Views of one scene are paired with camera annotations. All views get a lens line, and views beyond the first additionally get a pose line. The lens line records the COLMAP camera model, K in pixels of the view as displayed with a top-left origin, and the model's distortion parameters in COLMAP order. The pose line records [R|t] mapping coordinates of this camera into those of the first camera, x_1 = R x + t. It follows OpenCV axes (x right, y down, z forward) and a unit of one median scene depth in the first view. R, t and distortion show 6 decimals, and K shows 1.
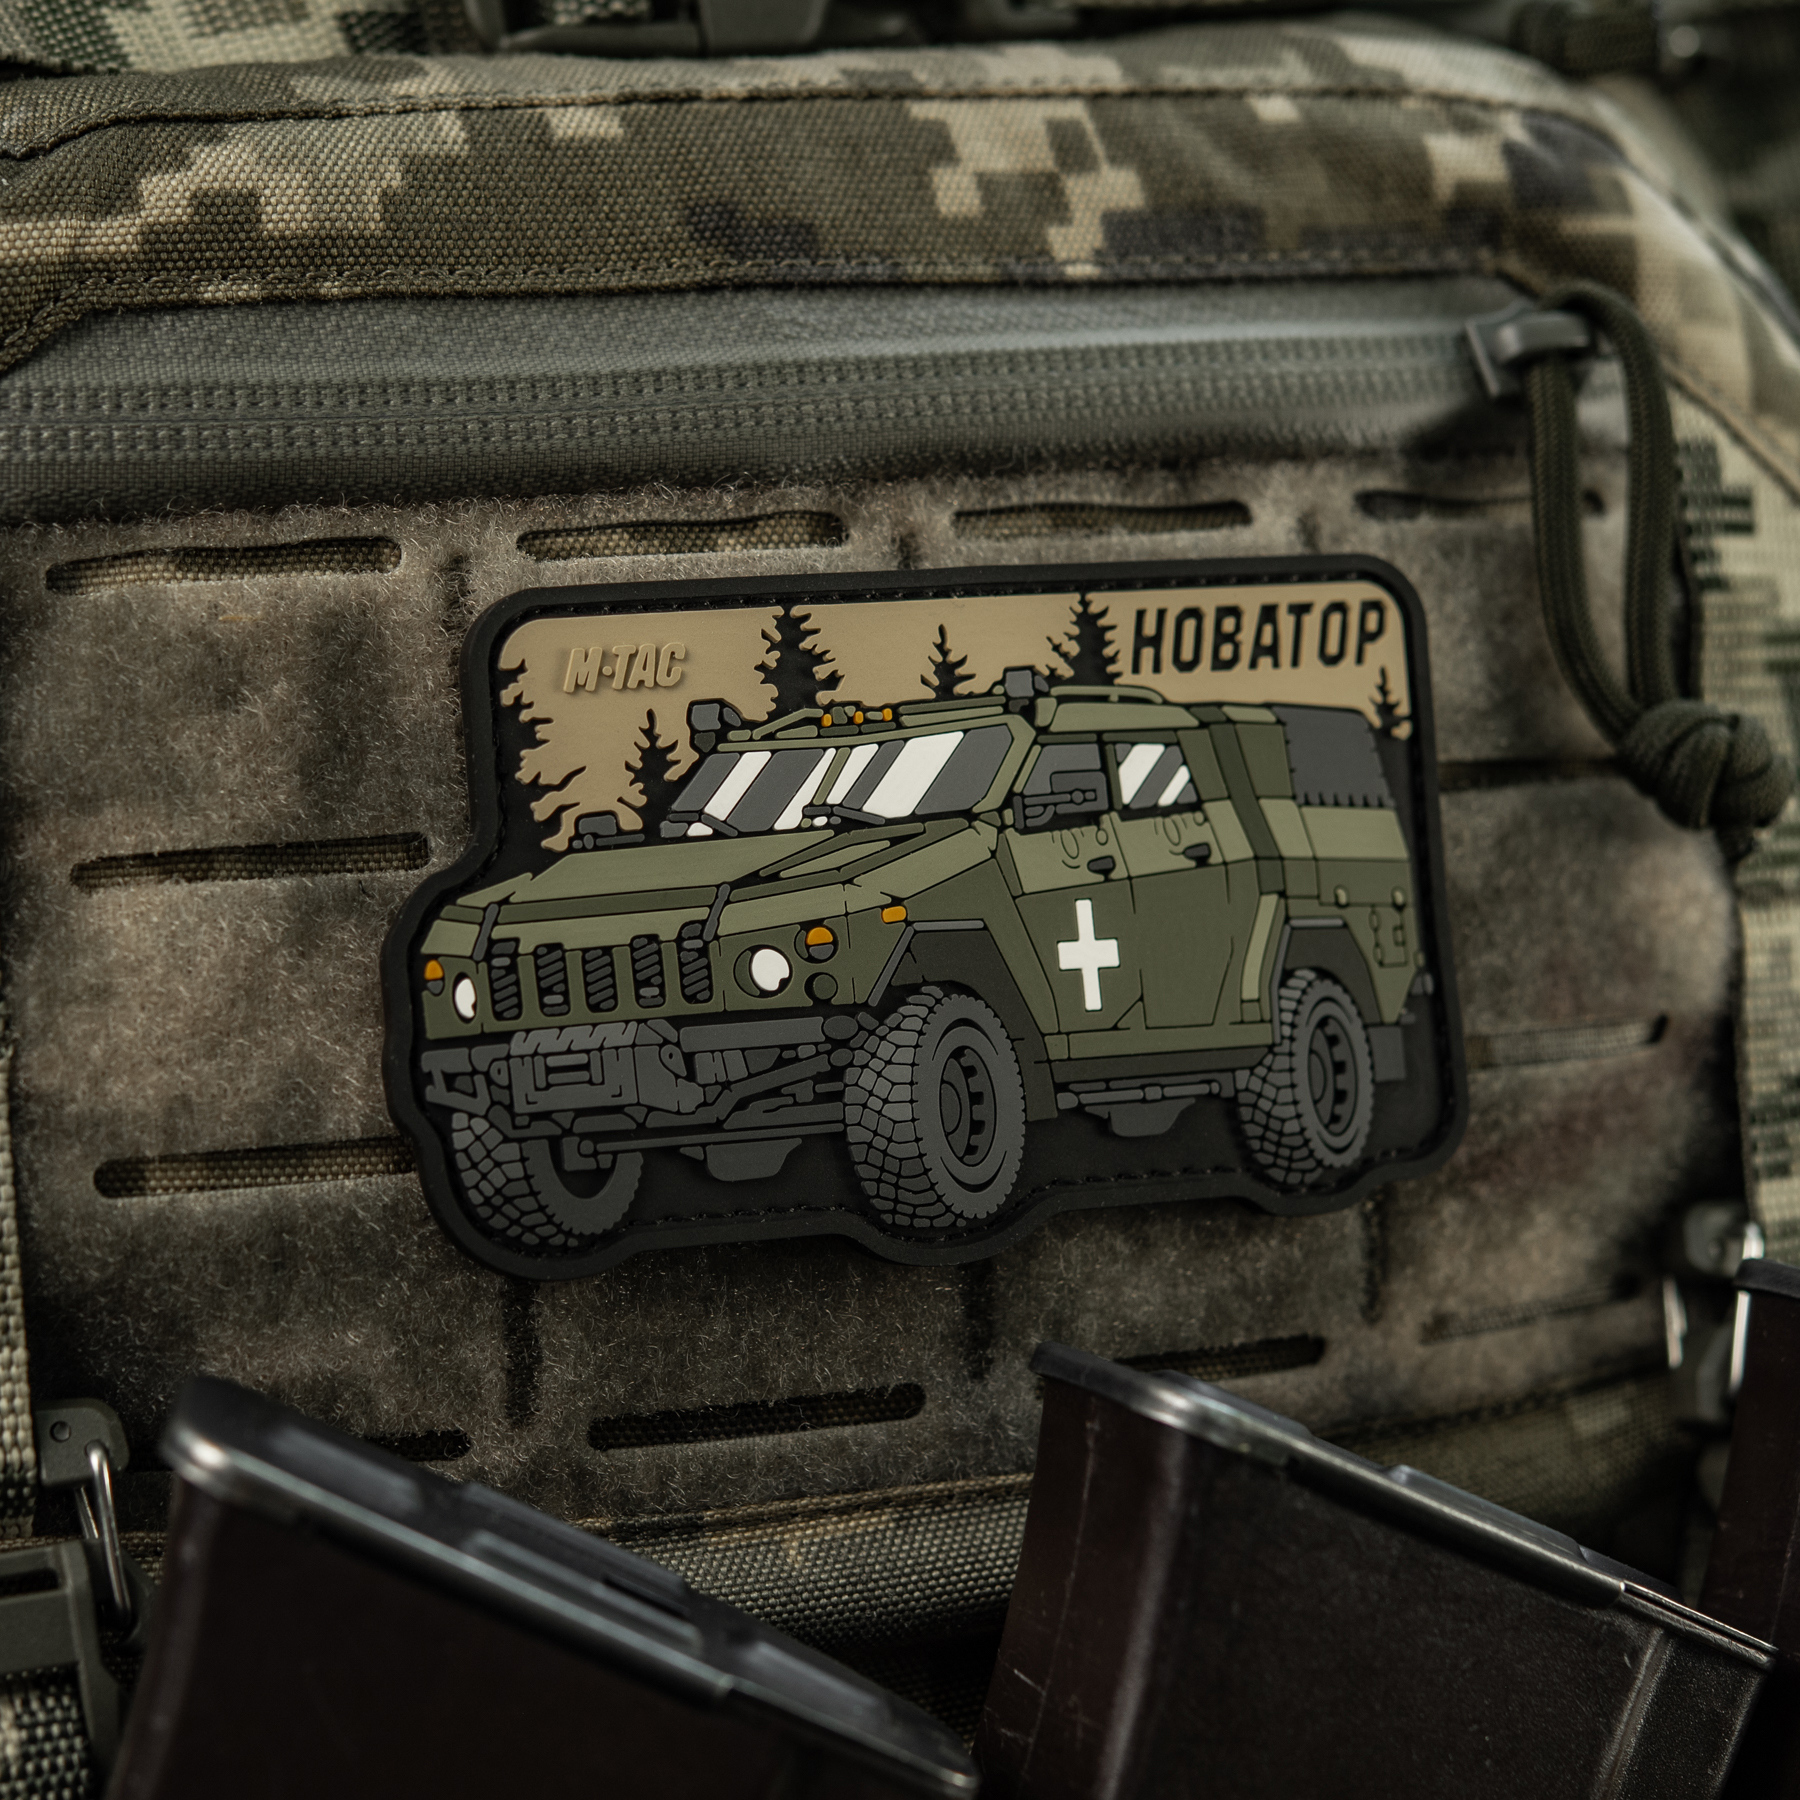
lens RADIAL K [[5043.2, 0, 838.7], [0, 5043.2, 901.4], [0, 0, 1]] dist [-0.042015, 0.196411]
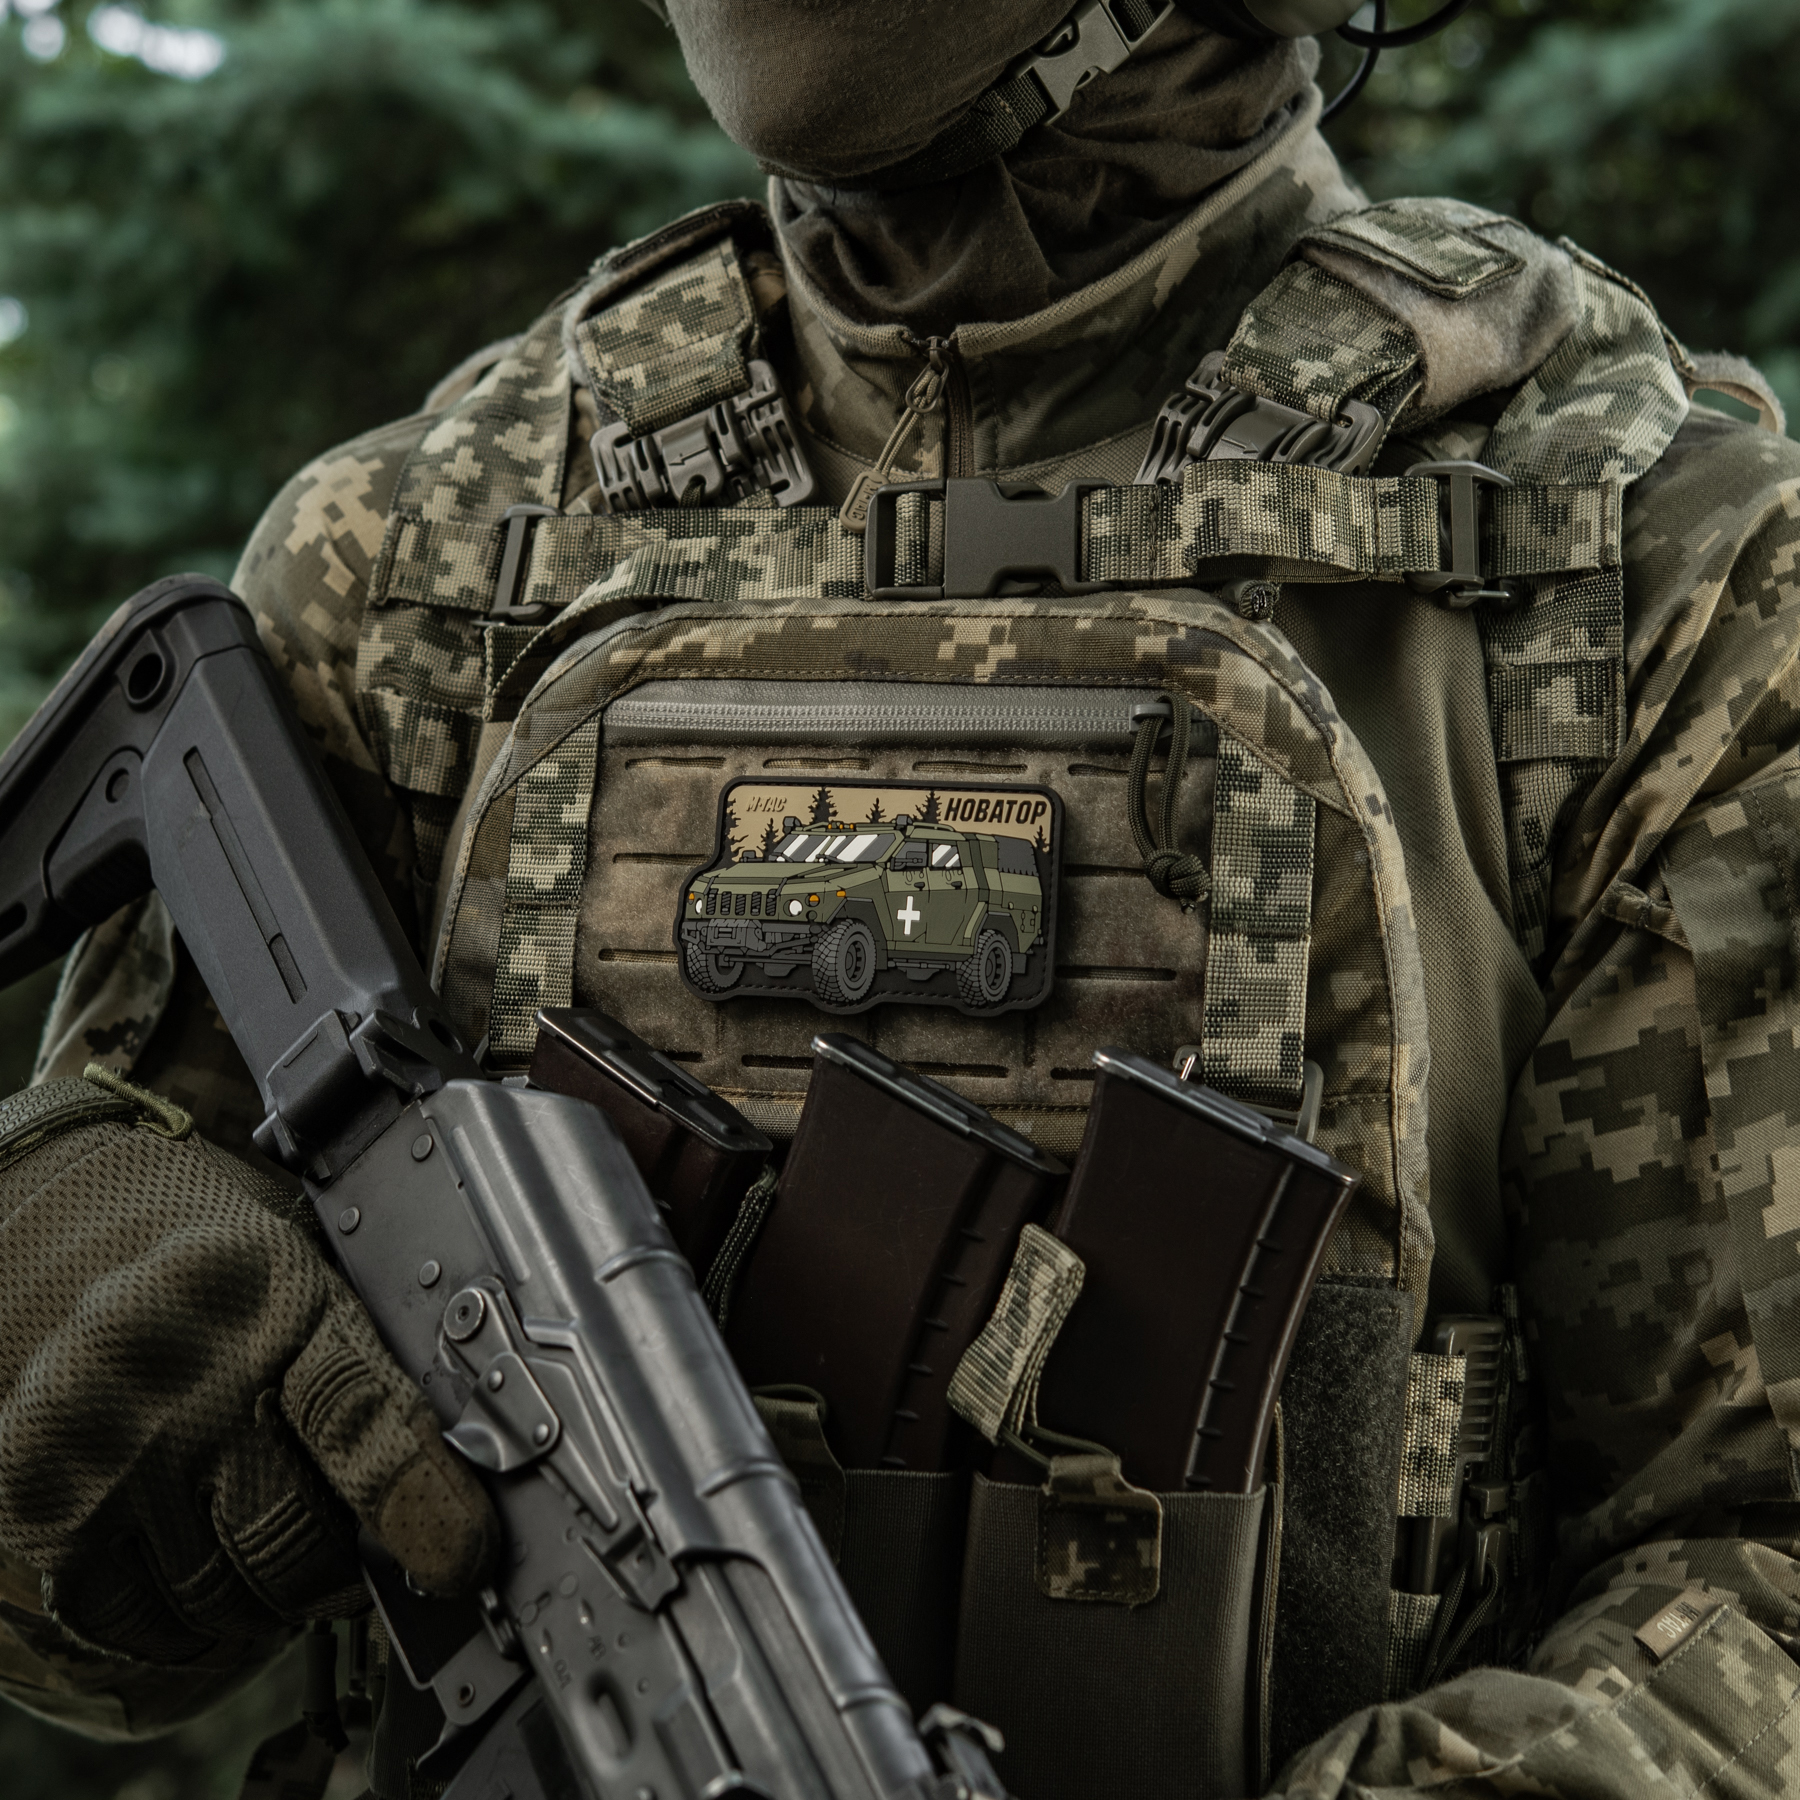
lens RADIAL K [[5043.2, 0, 838.7], [0, 5043.2, 901.4], [0, 0, 1]] dist [-0.042015, 0.196411]
pose [[0.736272, 0.063829, -0.673669, 1.985481], [-0.118607, 0.992303, -0.035610, 0.111464], [0.666210, 0.106121, 0.738175, -1.163794]]
